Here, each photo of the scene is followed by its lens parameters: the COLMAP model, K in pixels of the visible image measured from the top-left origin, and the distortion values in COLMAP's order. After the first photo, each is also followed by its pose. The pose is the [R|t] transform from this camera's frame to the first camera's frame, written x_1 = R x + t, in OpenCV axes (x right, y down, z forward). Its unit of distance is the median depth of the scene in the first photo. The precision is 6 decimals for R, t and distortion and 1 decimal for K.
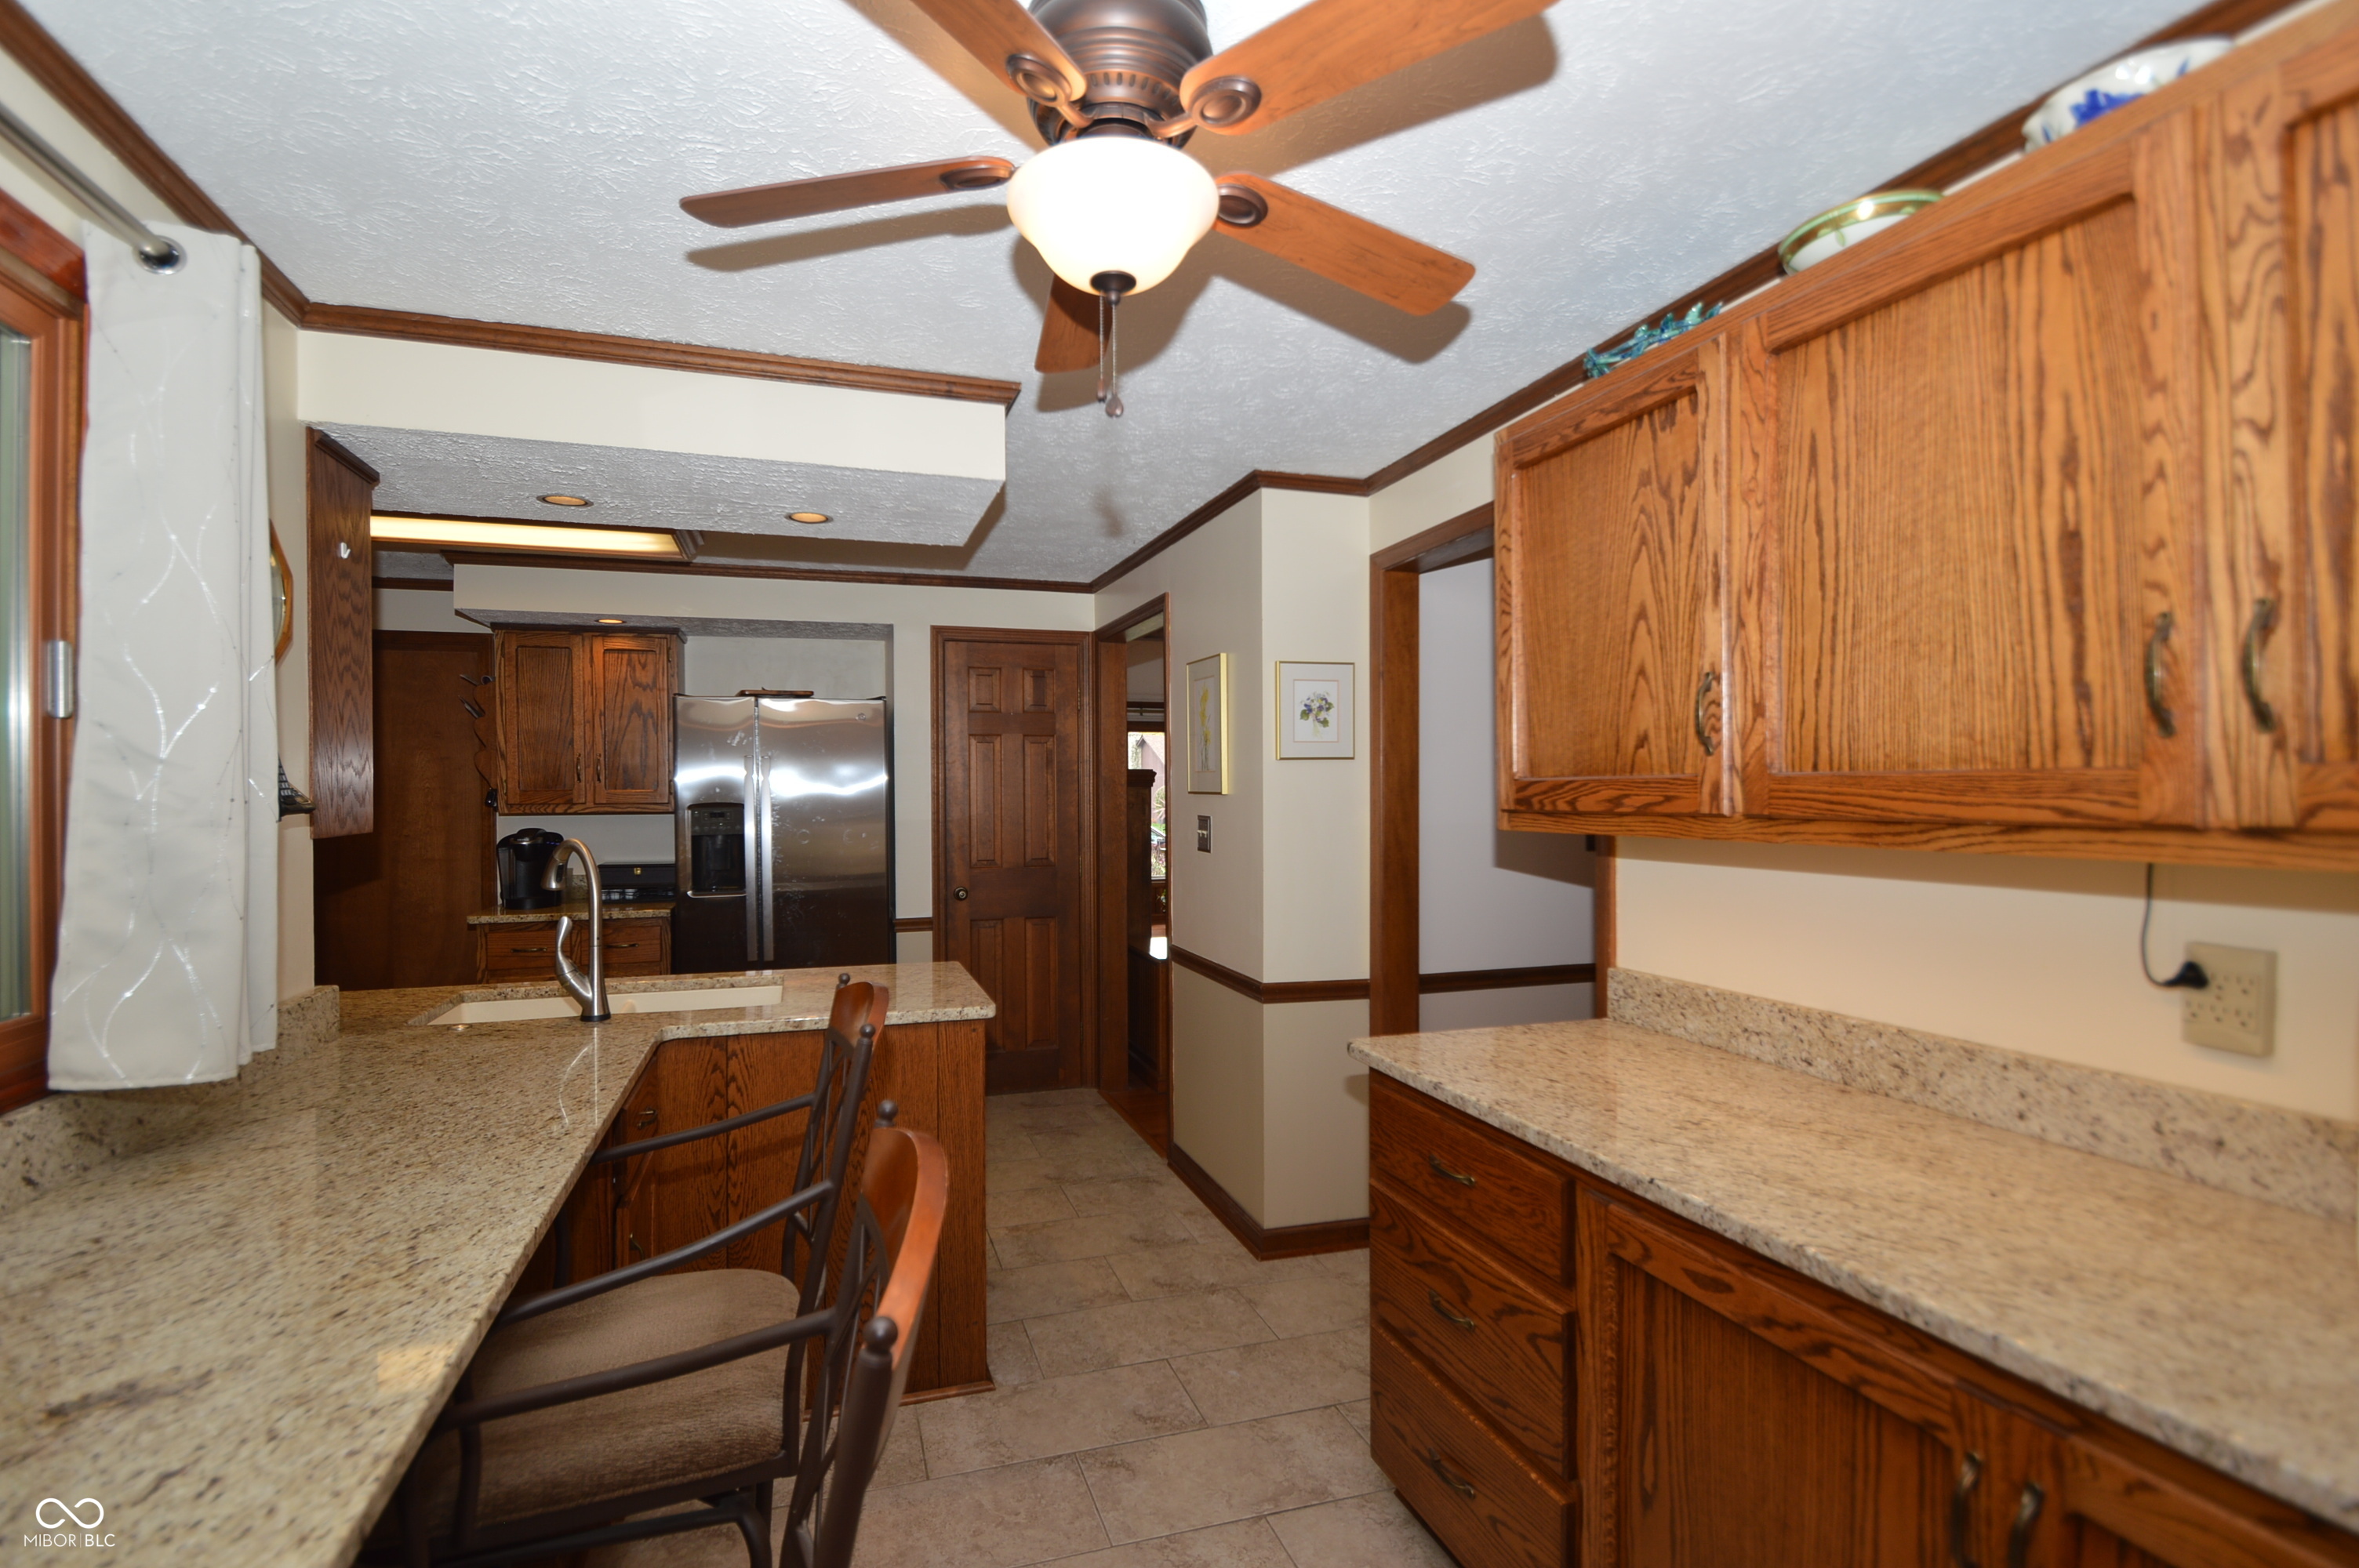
lens RADIAL K [[1088.9, 0, 1144.9], [0, 1088.9, 792.2], [0, 0, 1]] dist [0.011208, -0.017323]
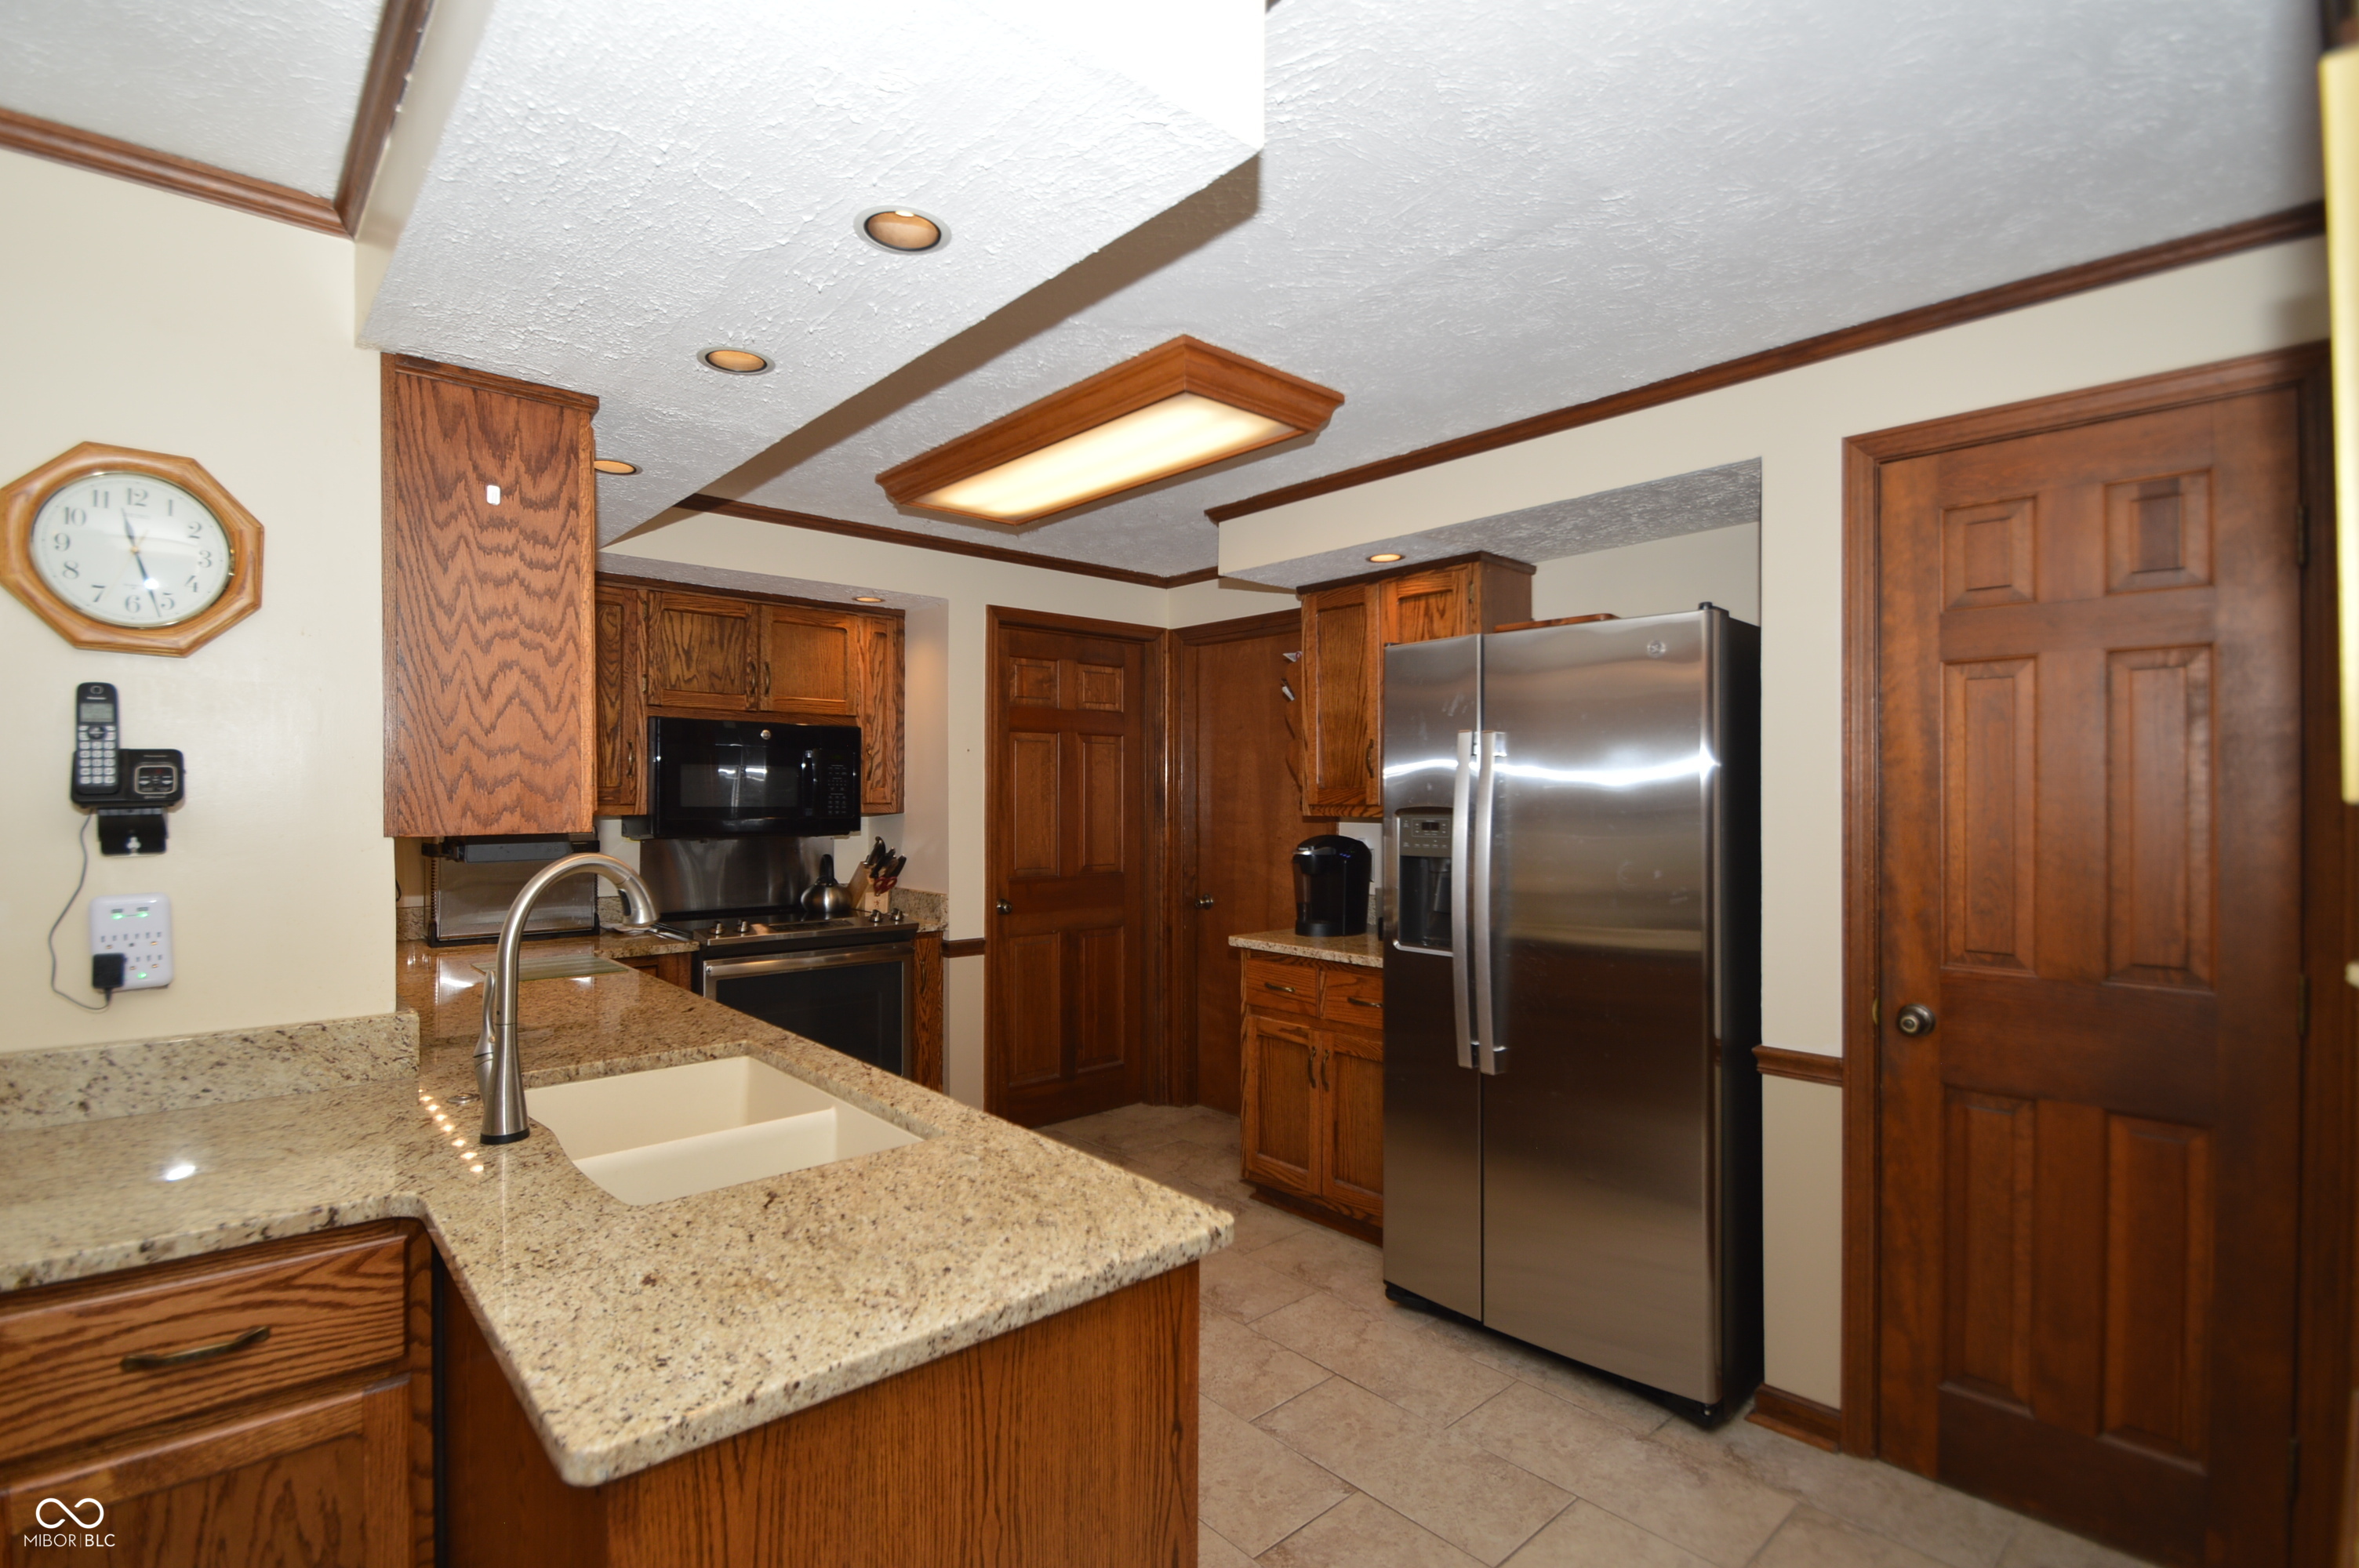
lens RADIAL K [[1088.9, 0, 1144.9], [0, 1088.9, 792.2], [0, 0, 1]] dist [0.011208, -0.017323]
pose [[0.405504, 0.004515, -0.914082, 0.162568], [-0.007020, 0.999974, 0.001825, 0.001441], [0.914066, 0.005677, 0.405525, 0.769234]]
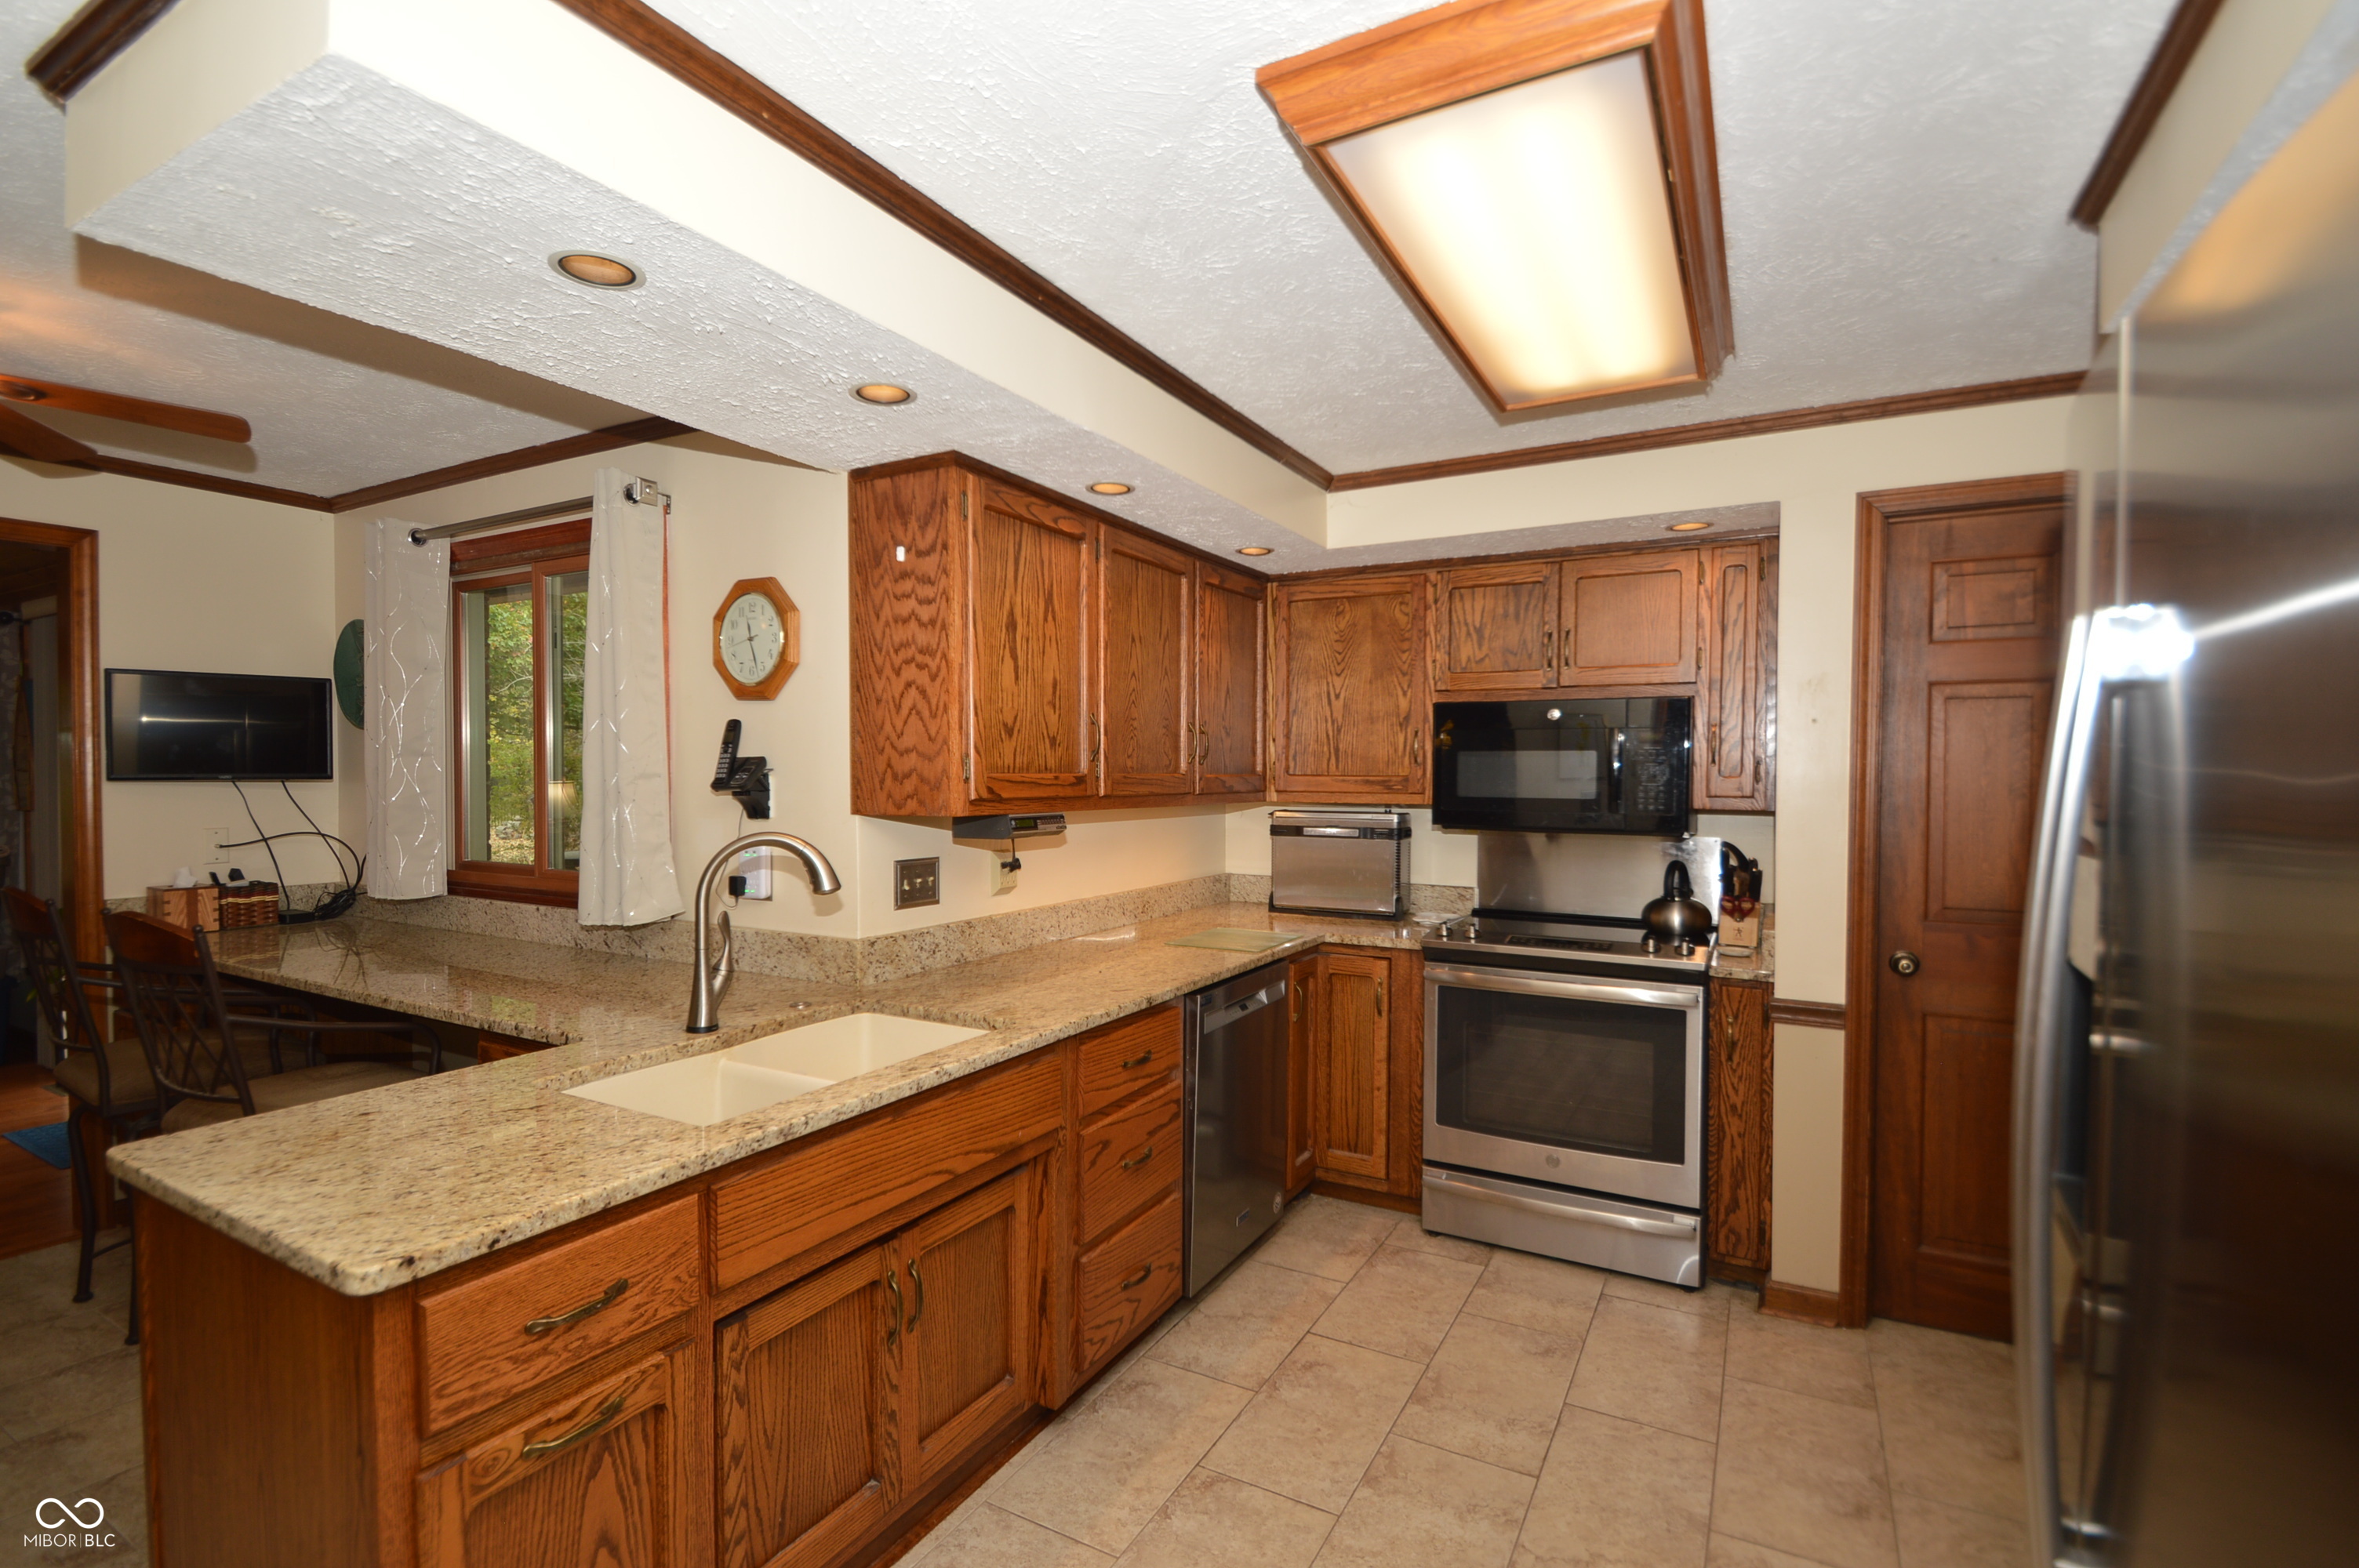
lens RADIAL K [[1088.9, 0, 1144.9], [0, 1088.9, 792.2], [0, 0, 1]] dist [0.011208, -0.017323]
pose [[-0.731544, 0.014318, -0.681644, -0.115694], [-0.001010, 0.999756, 0.022083, -0.005582], [0.681794, 0.016843, -0.731351, 1.351188]]
